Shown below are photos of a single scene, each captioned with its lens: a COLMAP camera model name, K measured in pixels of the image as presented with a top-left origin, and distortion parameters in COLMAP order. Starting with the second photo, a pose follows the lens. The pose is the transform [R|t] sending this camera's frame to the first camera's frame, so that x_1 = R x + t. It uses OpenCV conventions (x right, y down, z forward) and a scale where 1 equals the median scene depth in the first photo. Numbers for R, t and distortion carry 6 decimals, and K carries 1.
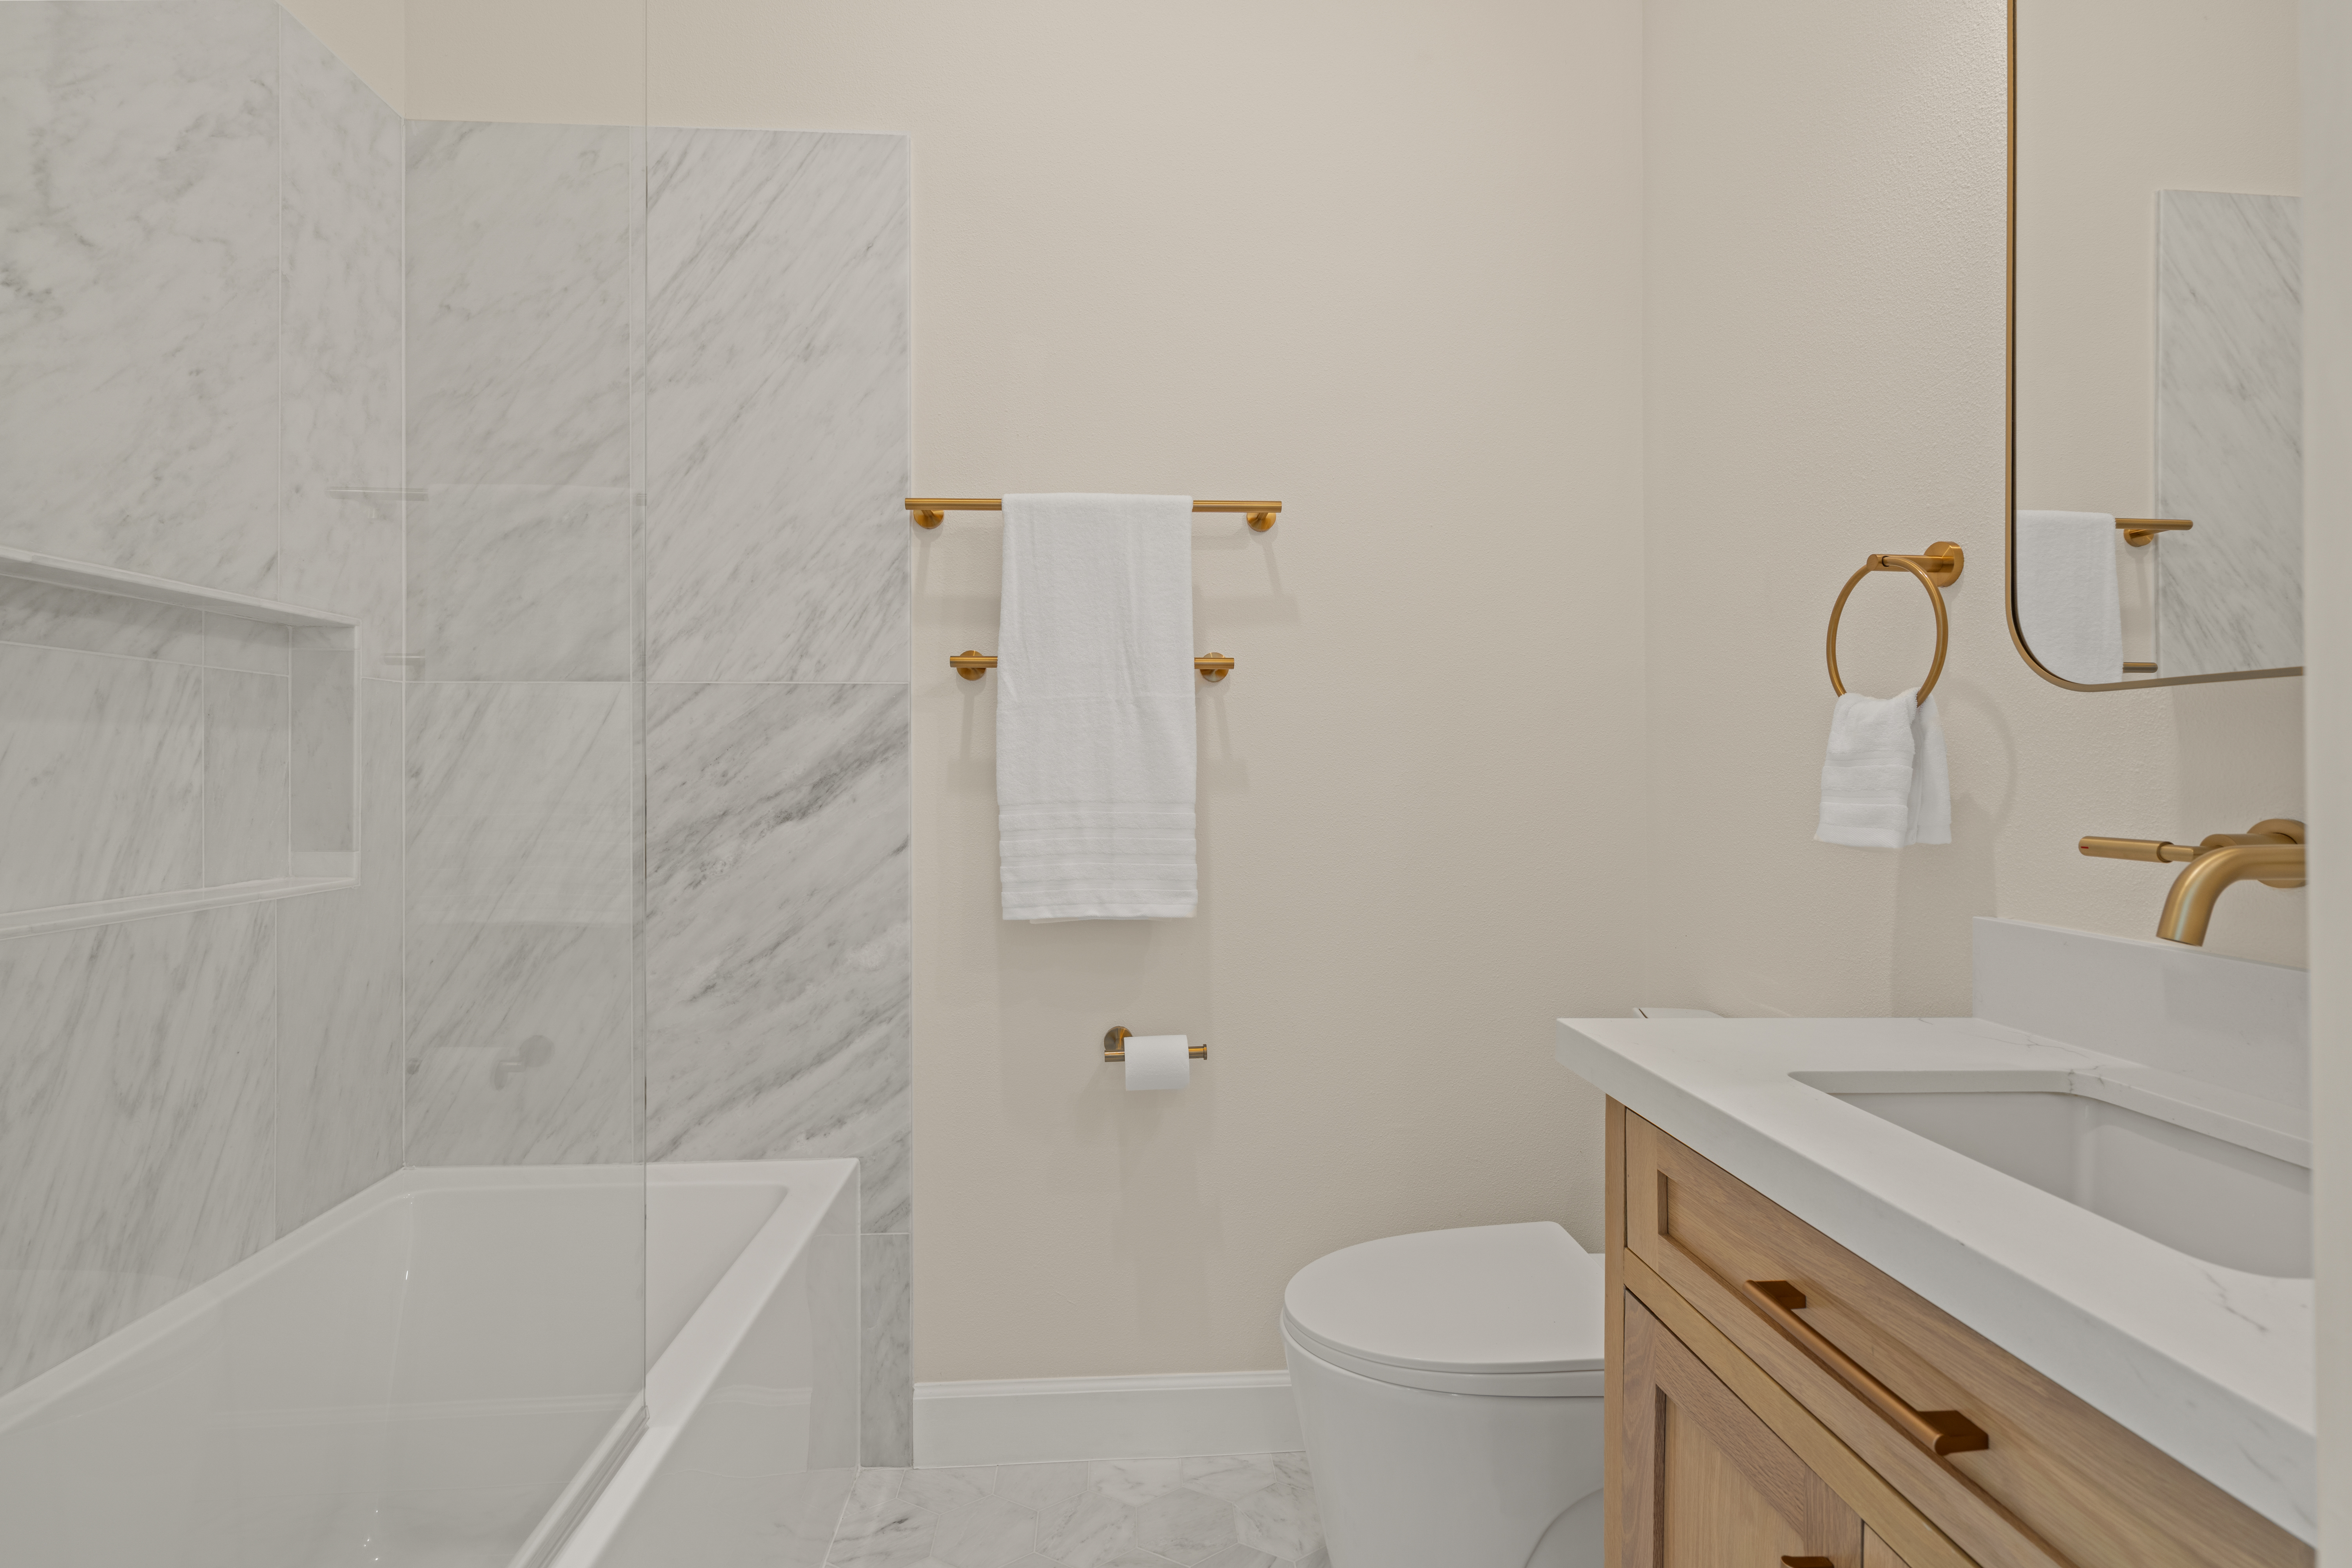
lens RADIAL K [[1077.4, 0, 1174.3], [0, 1077.4, 783.8], [0, 0, 1]] dist [0.005396, 0.000588]
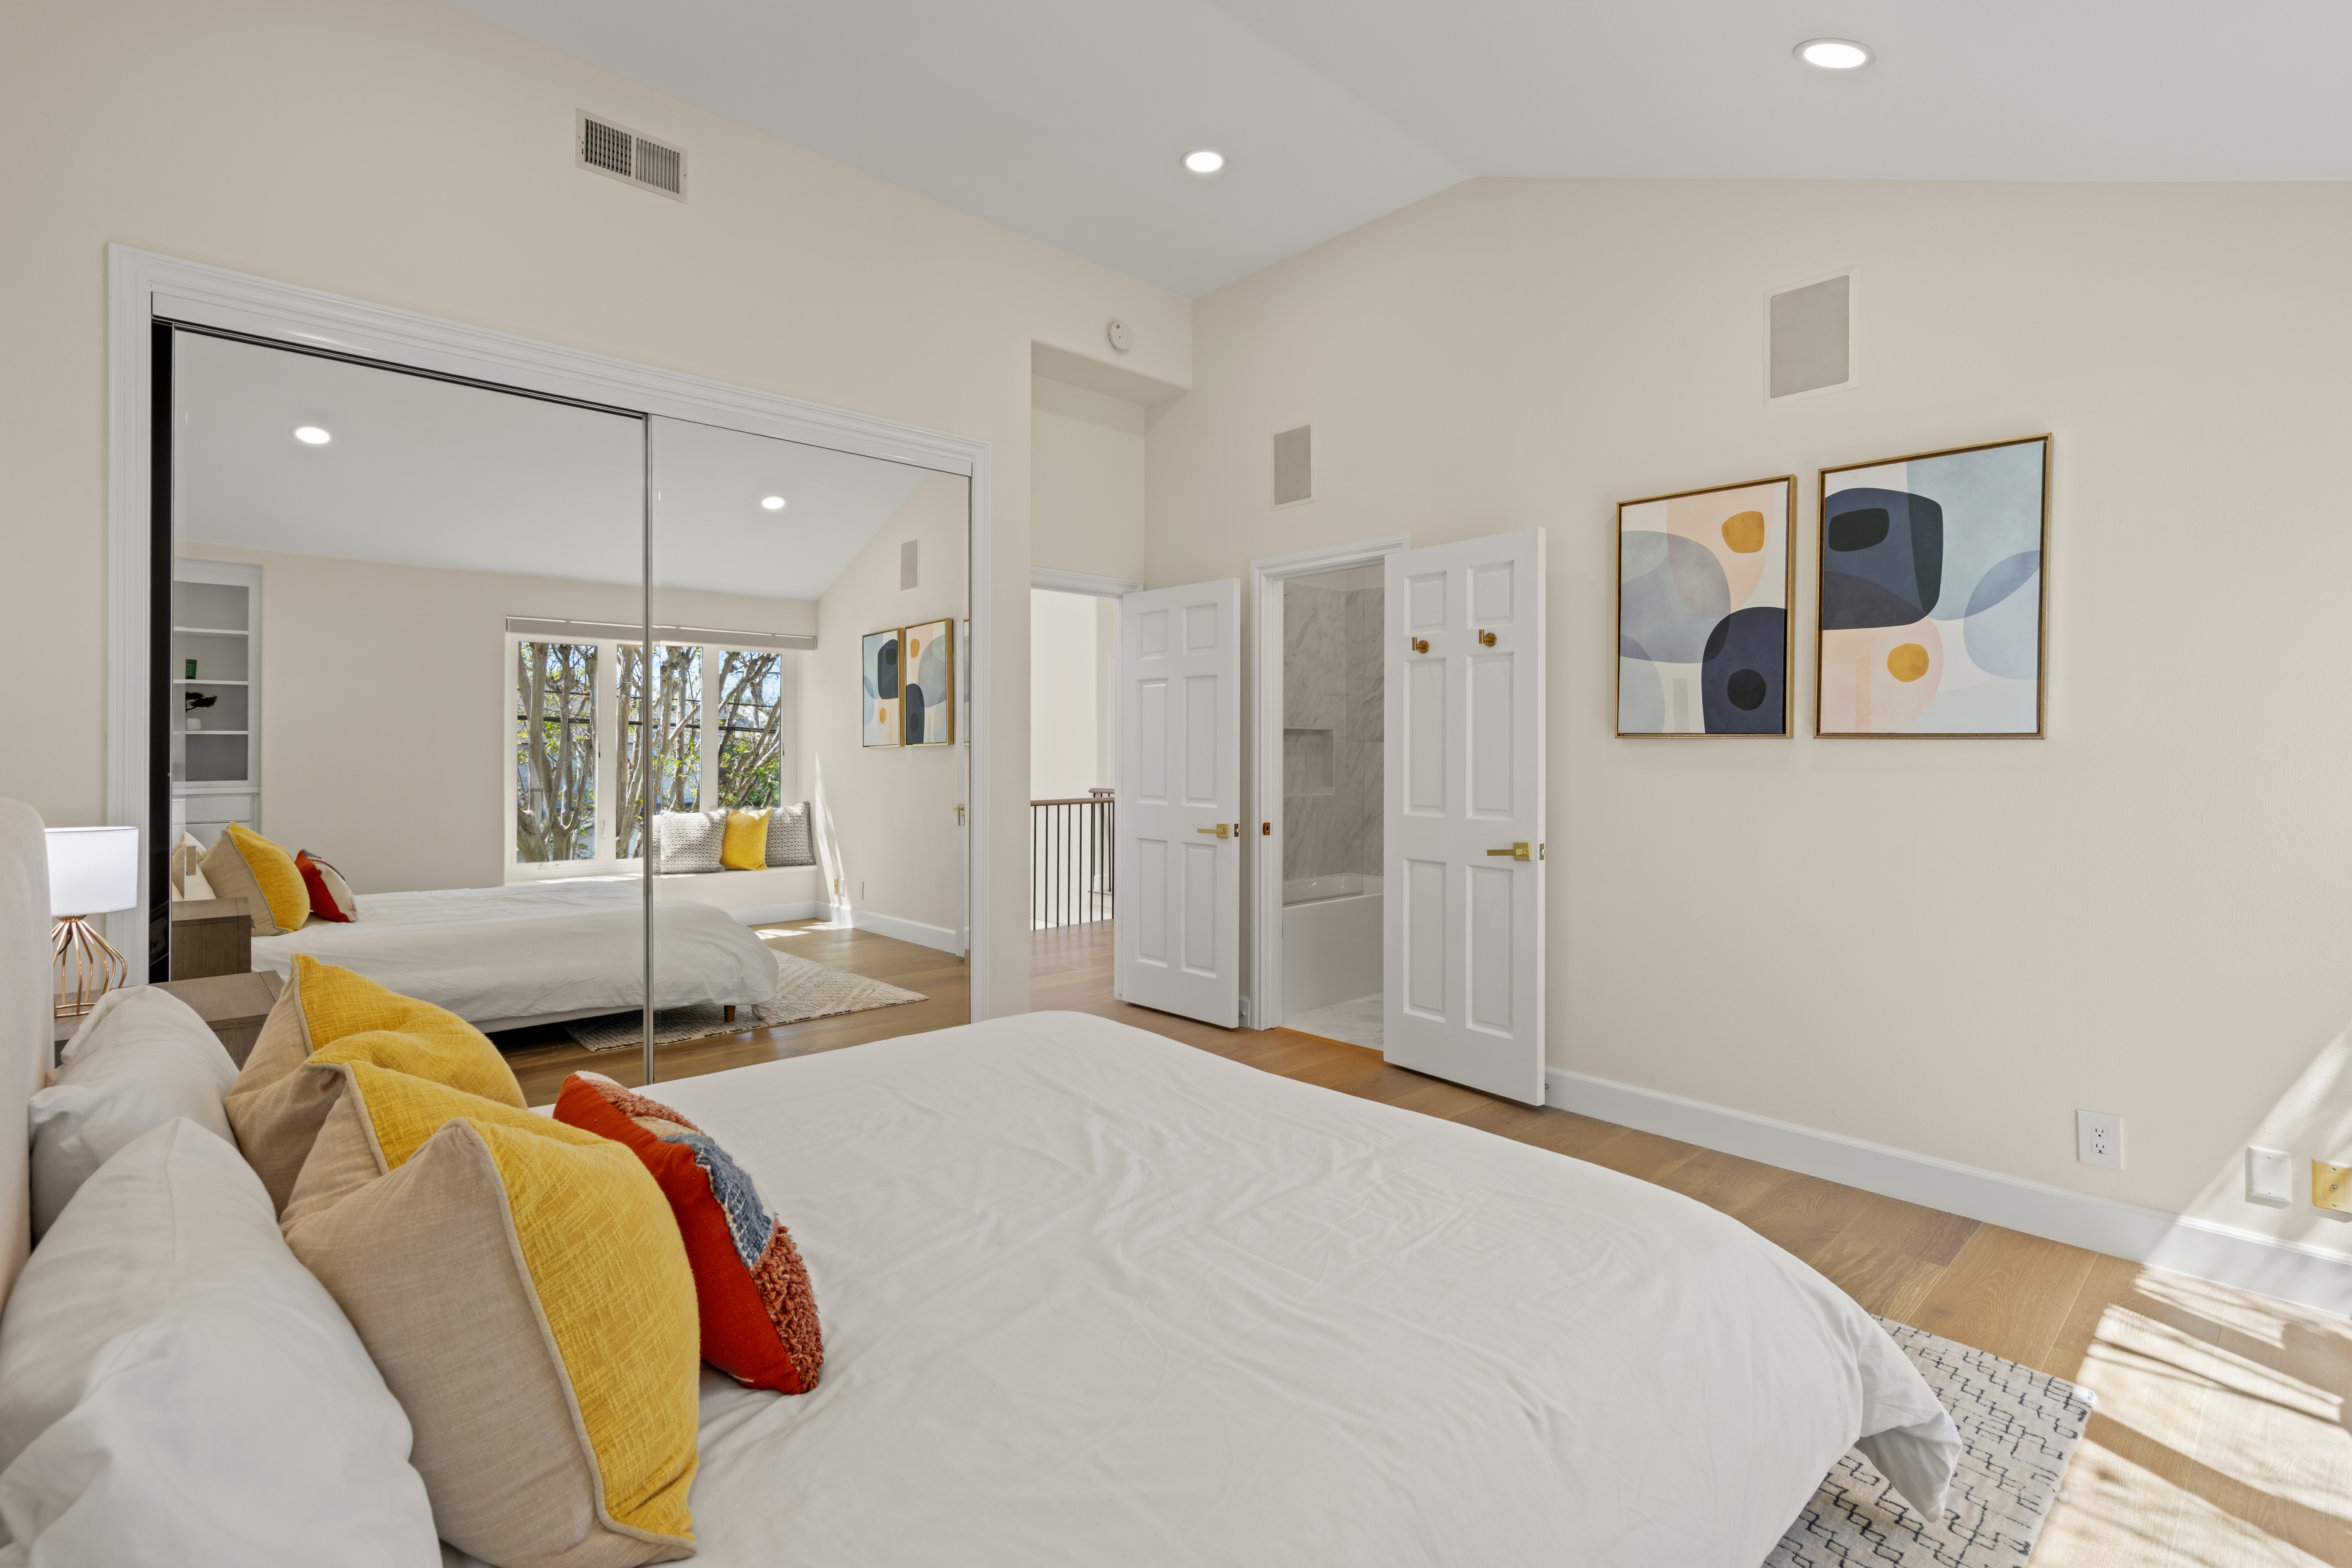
lens RADIAL K [[1077.4, 0, 1174.6], [0, 1077.4, 781.9], [0, 0, 1]] dist [0.005396, 0.000588]
pose [[0.627143, 0.000822, -0.778903, 1.982950], [0.004476, 0.999979, 0.004659, 0.023418], [0.778891, -0.006408, 0.627127, -1.961288]]
